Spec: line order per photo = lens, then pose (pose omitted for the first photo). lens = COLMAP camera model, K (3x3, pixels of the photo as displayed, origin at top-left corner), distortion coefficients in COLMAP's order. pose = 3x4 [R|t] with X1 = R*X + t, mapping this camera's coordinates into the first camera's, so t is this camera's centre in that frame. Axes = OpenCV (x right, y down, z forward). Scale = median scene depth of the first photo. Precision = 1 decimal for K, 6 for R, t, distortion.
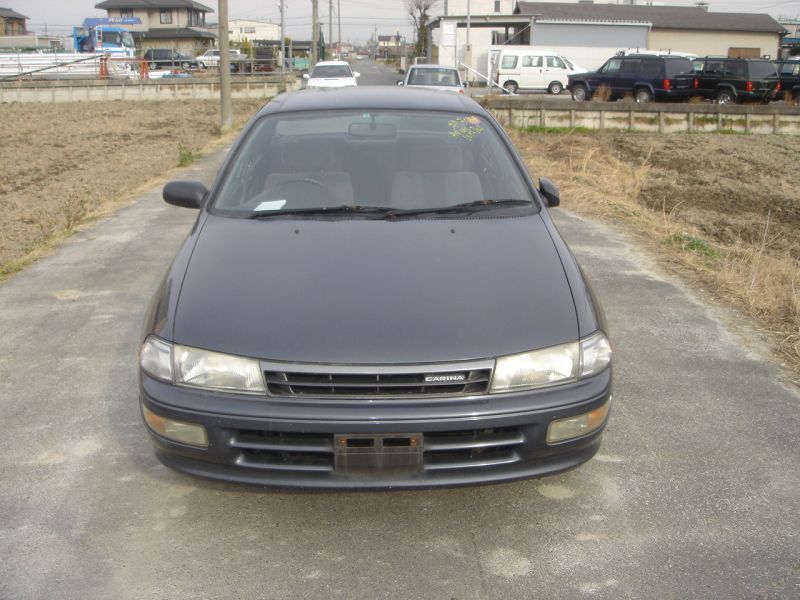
lens RADIAL K [[913.7, 0, 405.6], [0, 913.7, 301.2], [0, 0, 1]] dist [-0.179532, 0.152163]
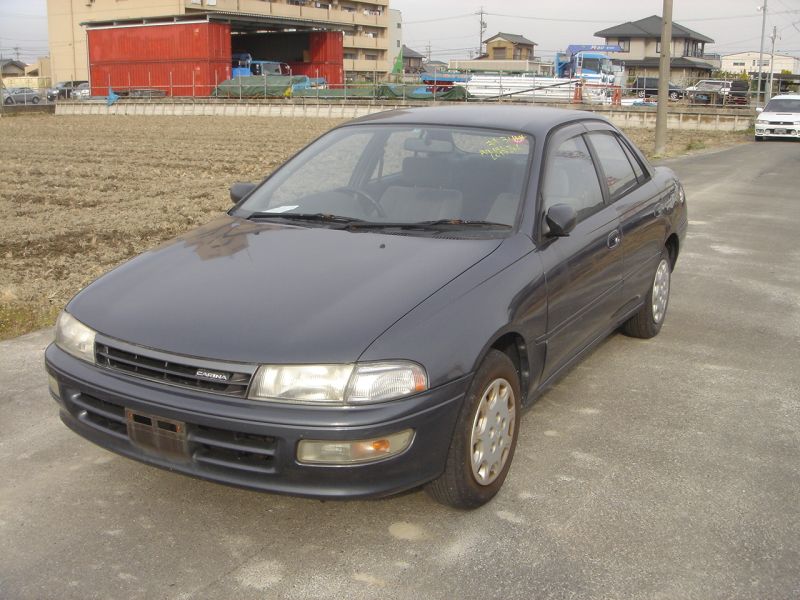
lens RADIAL K [[913.7, 0, 405.6], [0, 913.7, 301.2], [0, 0, 1]] dist [-0.179532, 0.152163]
pose [[0.853550, 0.124386, -0.505946, 0.084314], [-0.140292, 0.990087, 0.006733, -0.004127], [0.501768, 0.065233, 0.862539, 0.024972]]
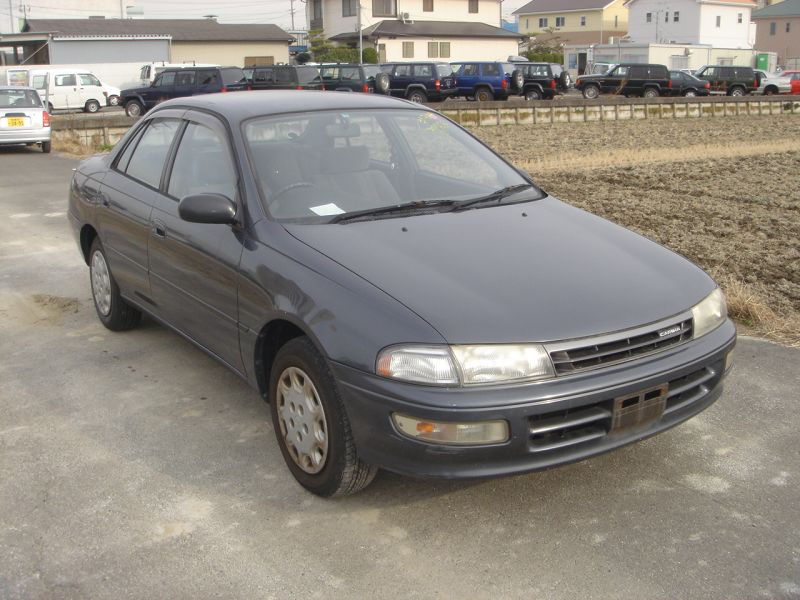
lens RADIAL K [[913.7, 0, 405.6], [0, 913.7, 301.2], [0, 0, 1]] dist [-0.179532, 0.152163]
pose [[0.850588, -0.144226, 0.505666, -0.091243], [0.152192, 0.988014, 0.025797, -0.003665], [-0.503326, 0.055016, 0.862343, 0.022277]]
